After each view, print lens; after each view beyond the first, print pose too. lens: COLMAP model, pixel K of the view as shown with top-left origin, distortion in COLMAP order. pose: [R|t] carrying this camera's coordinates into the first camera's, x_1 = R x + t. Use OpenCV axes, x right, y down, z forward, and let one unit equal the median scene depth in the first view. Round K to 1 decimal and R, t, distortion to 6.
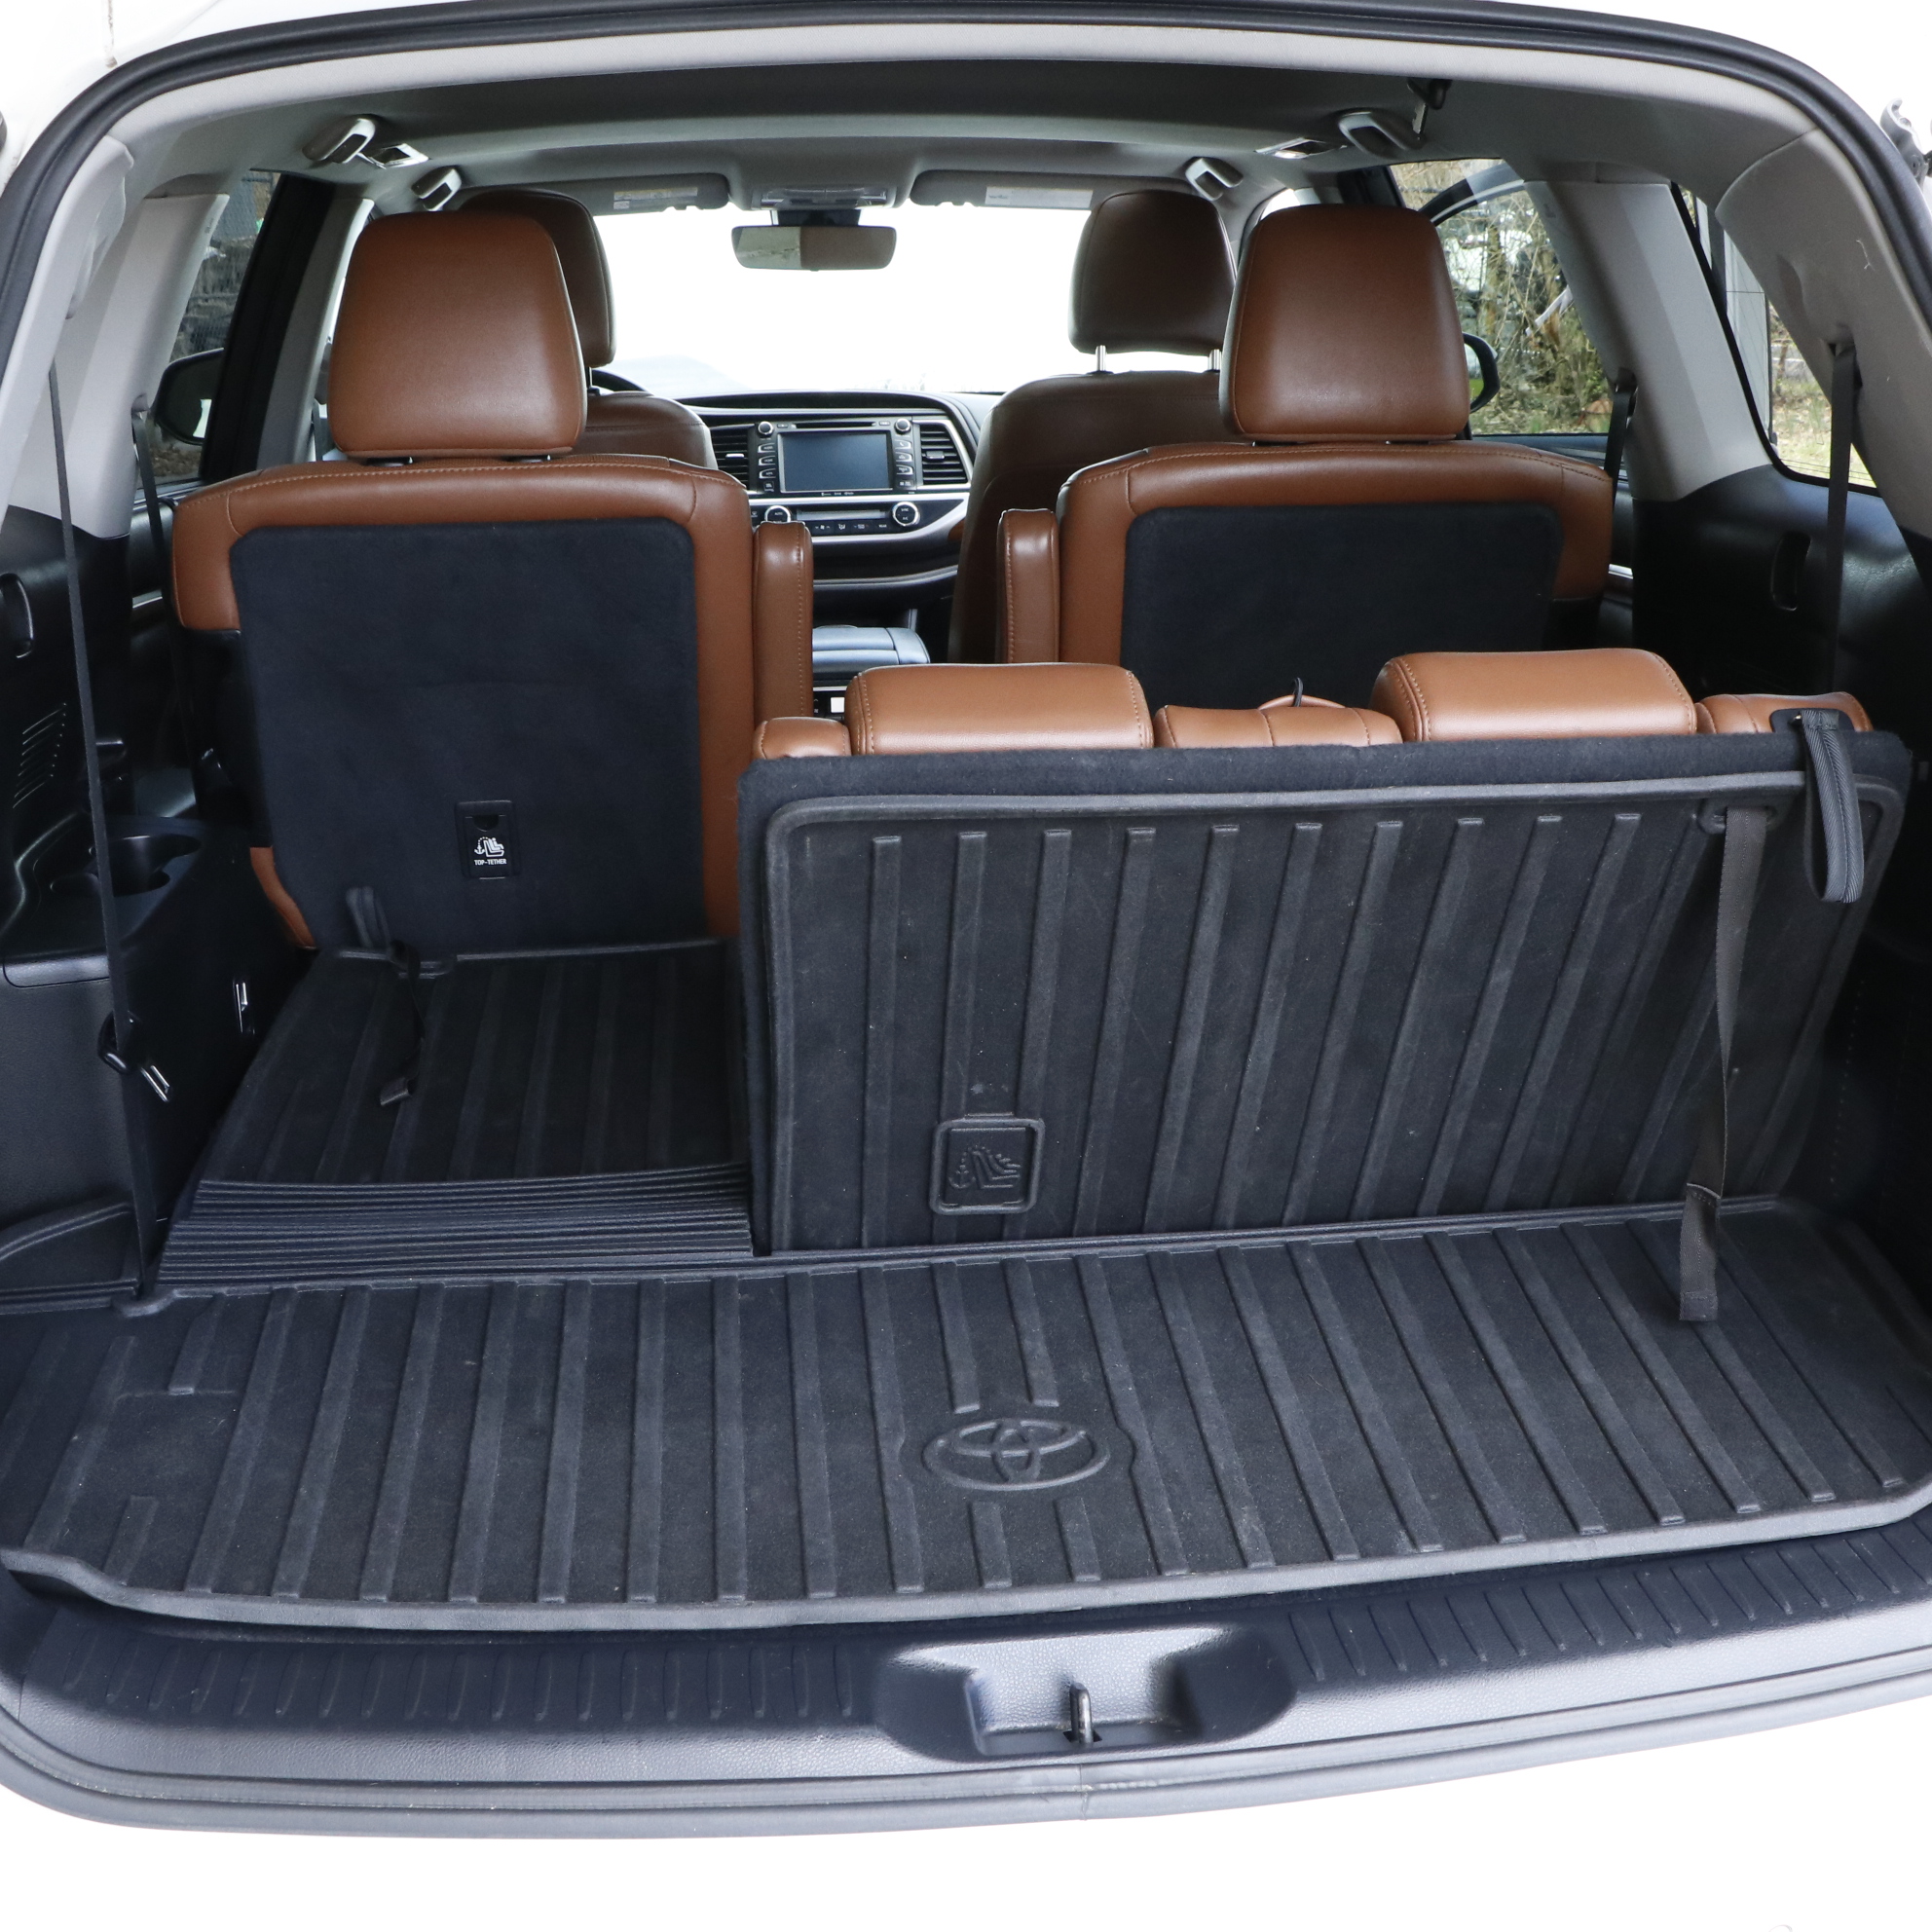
lens RADIAL K [[2314.5, 0, 965.6], [0, 2314.5, 965.2], [0, 0, 1]] dist [-0.128083, 0.000000]
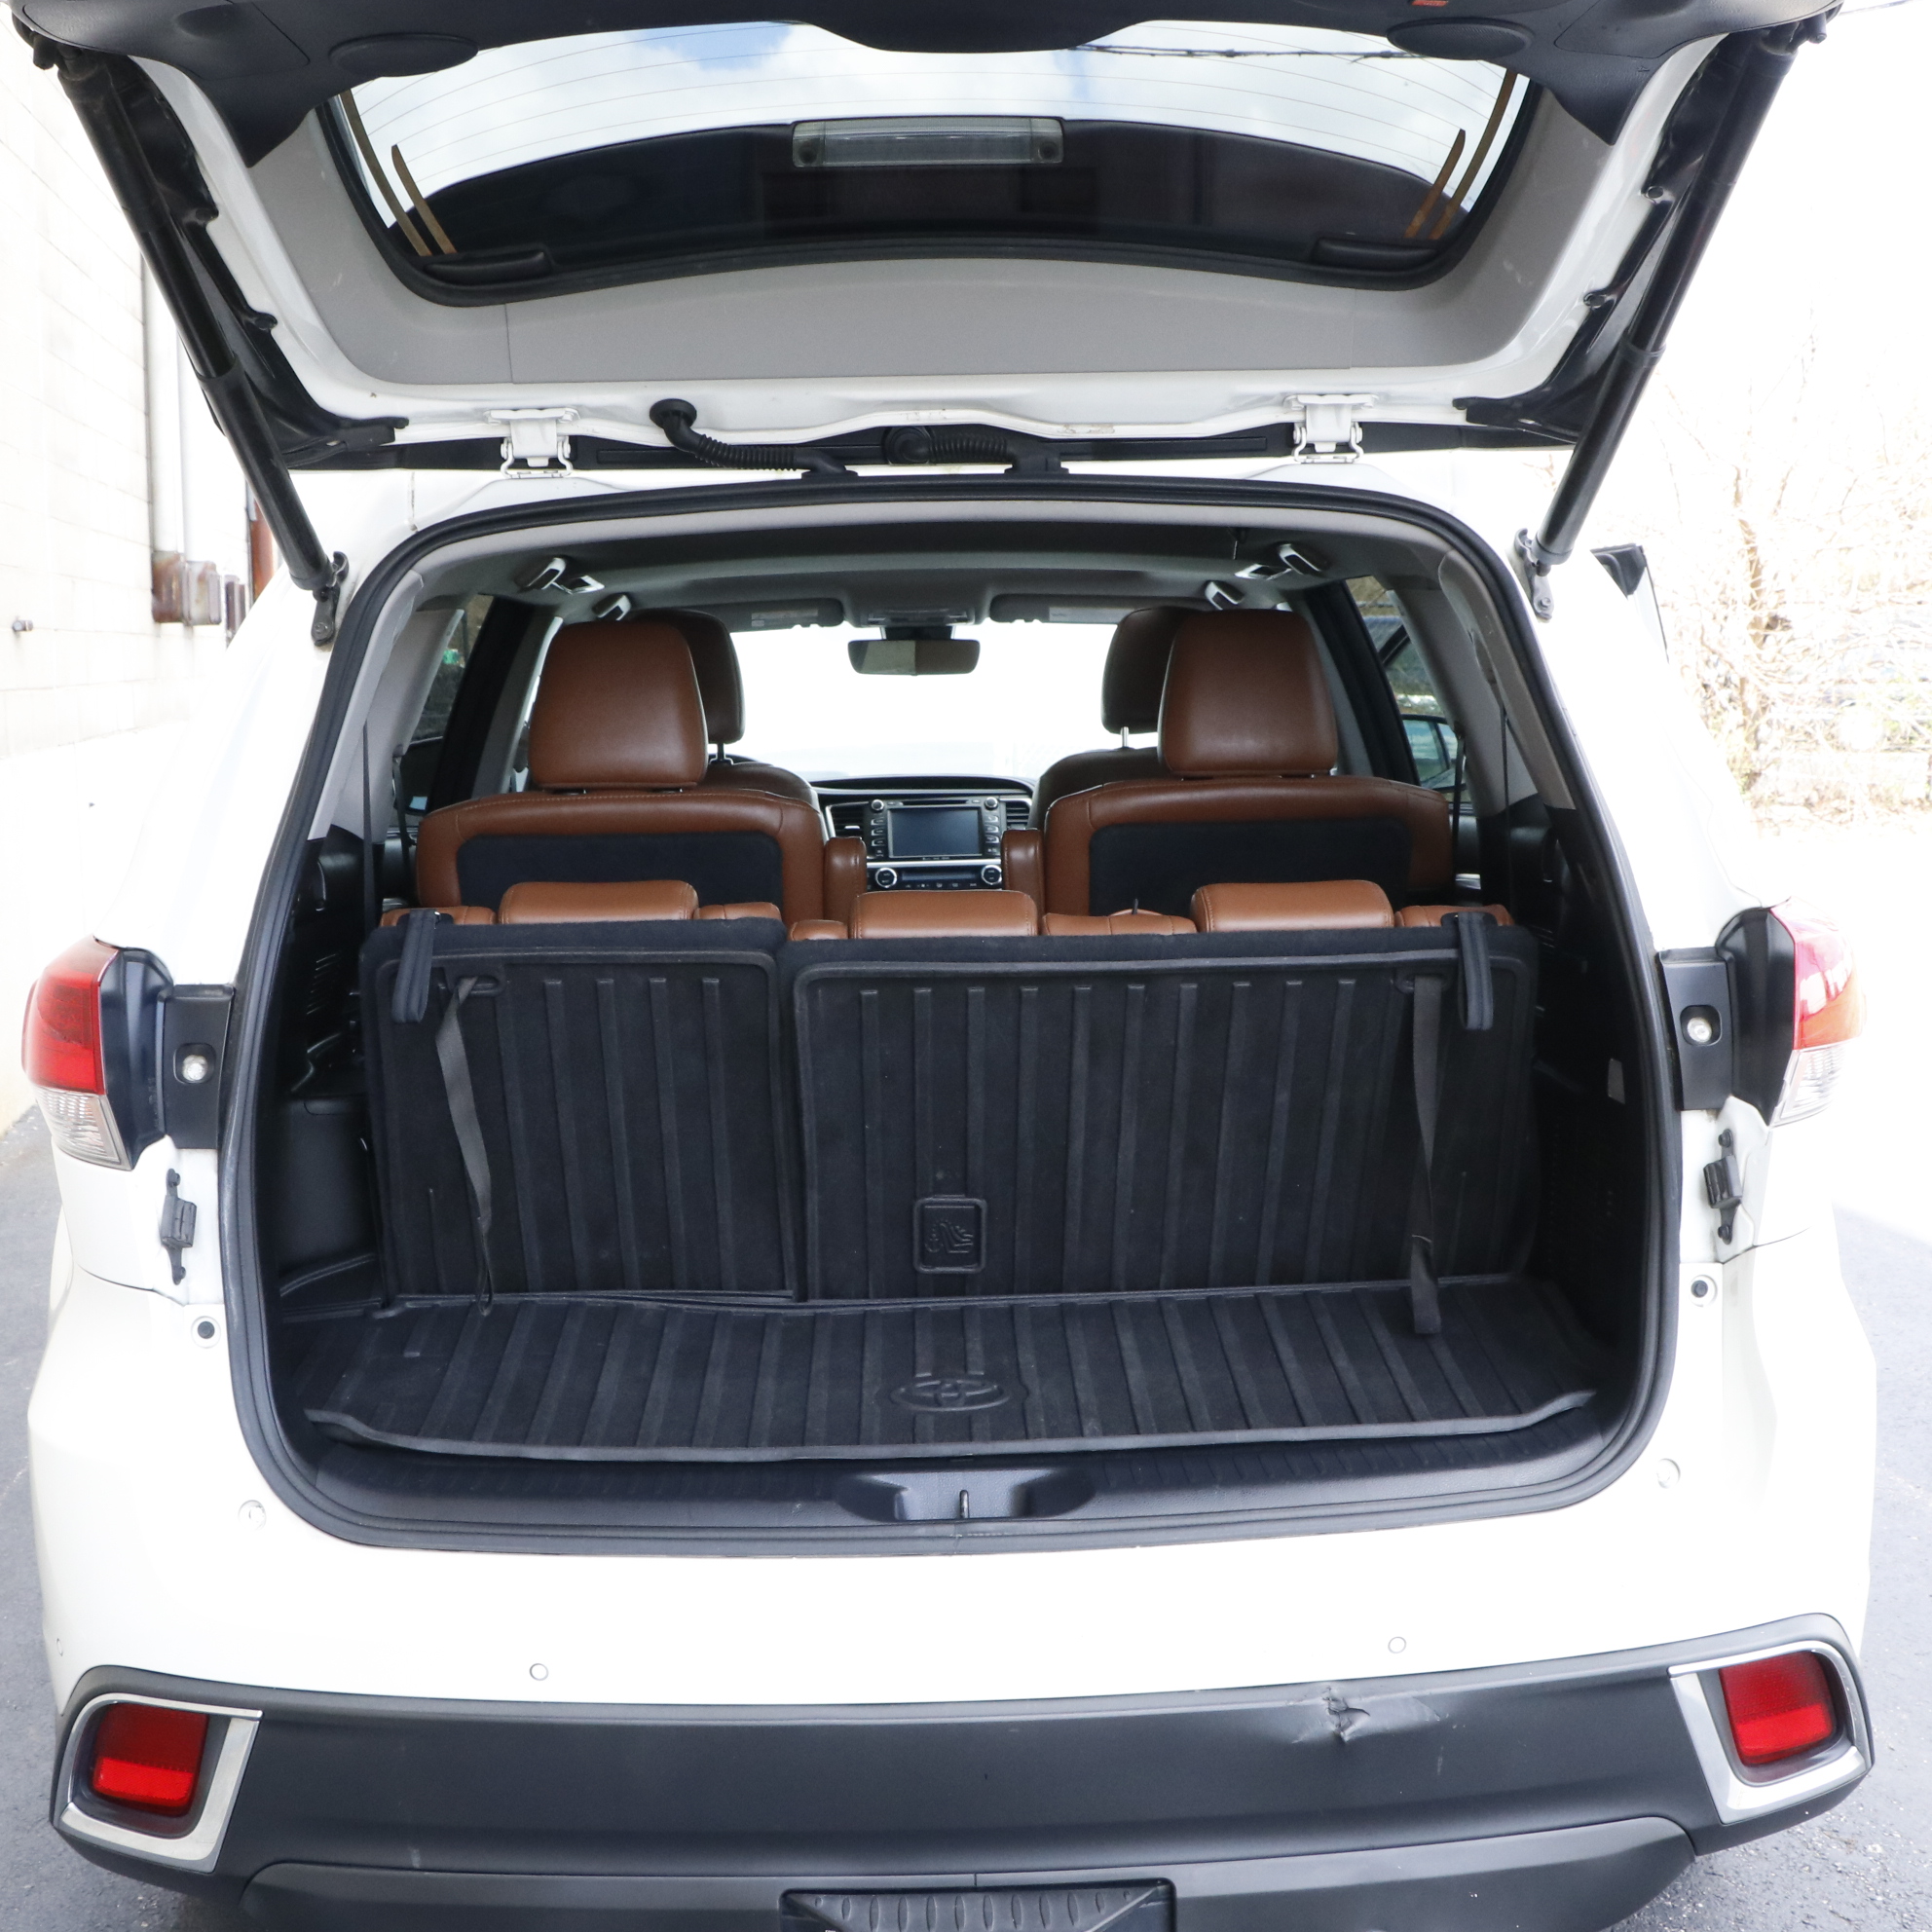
lens RADIAL K [[2481.8, 0, 963.3], [0, 2481.8, 964.4], [0, 0, 1]] dist [-0.107212, 0.000000]
pose [[0.996685, -0.002292, -0.081328, 0.151738], [-0.013108, 0.982021, -0.188317, 0.221454], [0.080298, 0.188759, 0.978735, -0.609011]]
